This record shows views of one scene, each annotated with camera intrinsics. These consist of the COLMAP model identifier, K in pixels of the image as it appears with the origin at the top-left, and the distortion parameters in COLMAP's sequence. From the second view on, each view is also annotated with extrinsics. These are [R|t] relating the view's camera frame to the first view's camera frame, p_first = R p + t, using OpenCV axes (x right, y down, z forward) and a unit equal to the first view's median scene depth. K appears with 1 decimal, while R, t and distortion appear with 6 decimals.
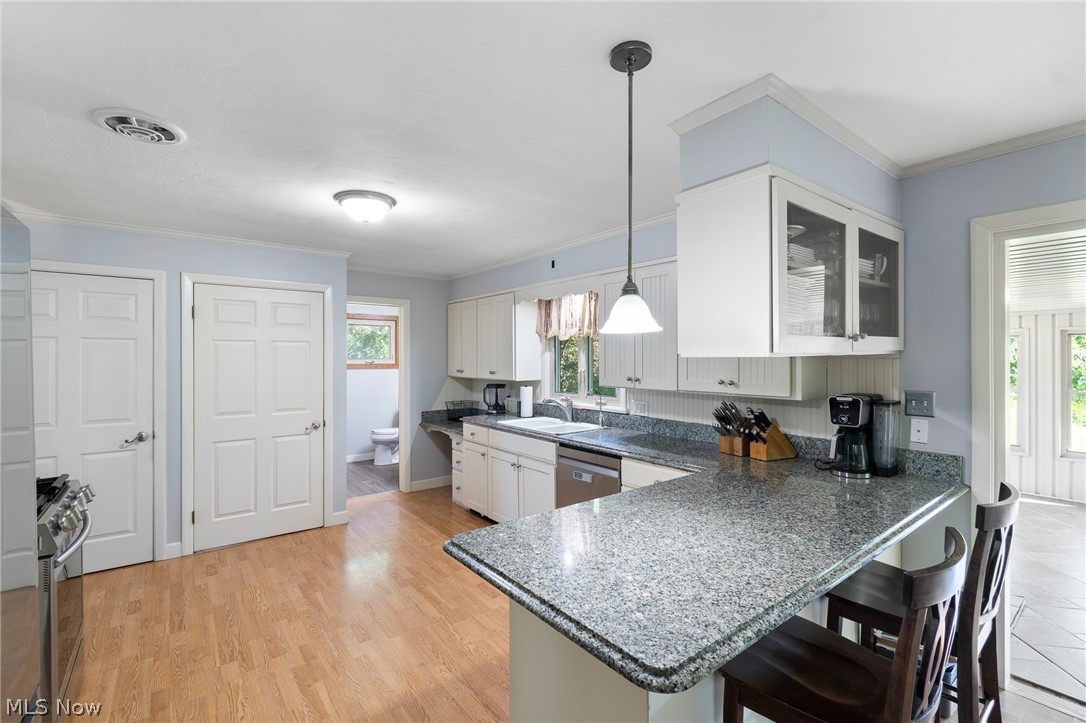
lens RADIAL K [[478.4, 0, 540.9], [0, 478.4, 359.2], [0, 0, 1]] dist [0.001381, 0.000088]
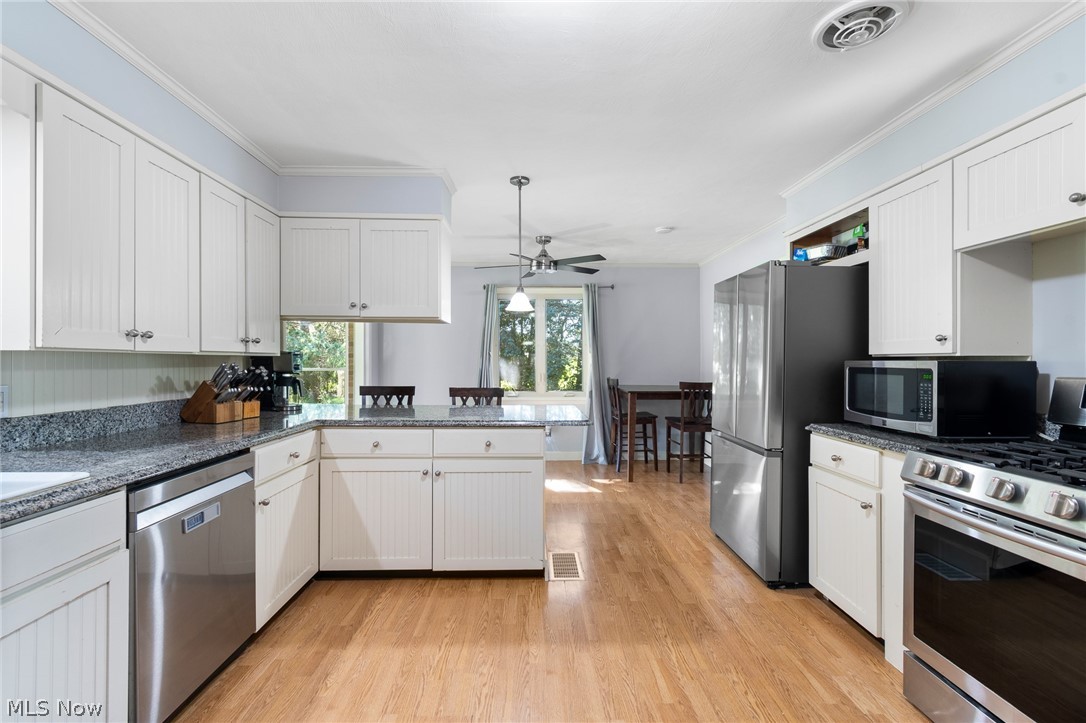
lens RADIAL K [[478.4, 0, 540.9], [0, 478.4, 359.2], [0, 0, 1]] dist [0.001381, 0.000088]
pose [[-0.806183, 0.000175, 0.591666, -0.610295], [0.000607, 1.000000, 0.000530, 0.084895], [-0.591666, 0.000786, -0.806183, 1.411277]]
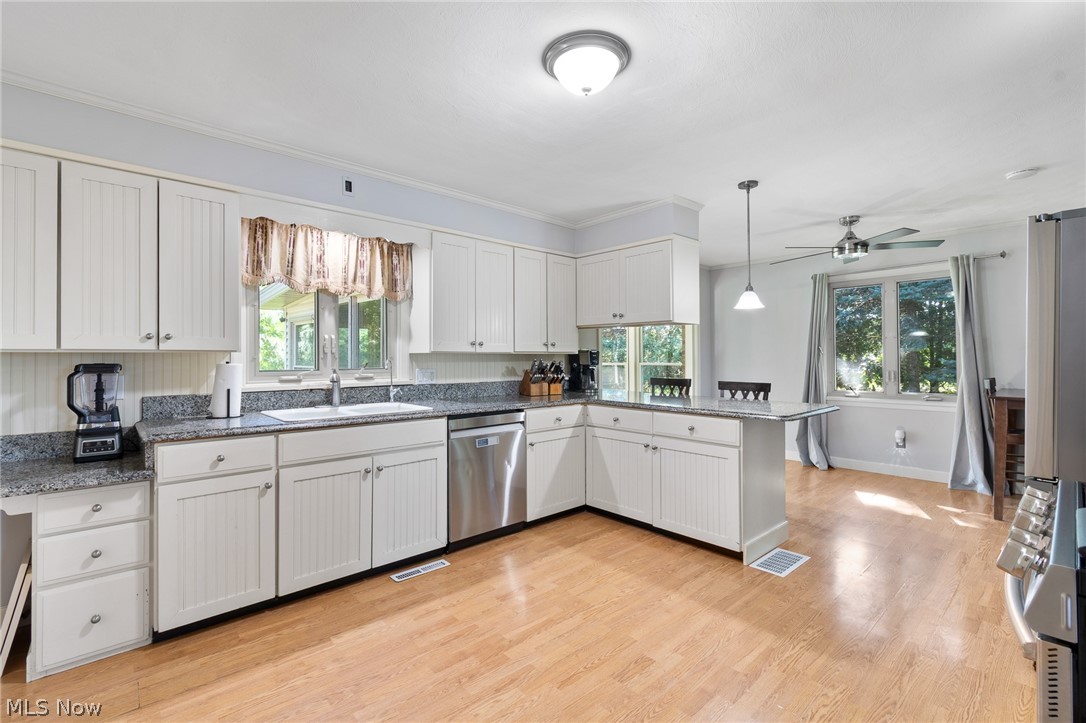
lens RADIAL K [[480.3, 0, 541.0], [0, 480.3, 352.3], [0, 0, 1]] dist [0.000902, -0.000043]
pose [[-0.072213, 0.011994, 0.997317, -1.045693], [0.007050, 0.999909, -0.011515, 0.089392], [-0.997364, 0.006200, -0.072291, 1.127345]]
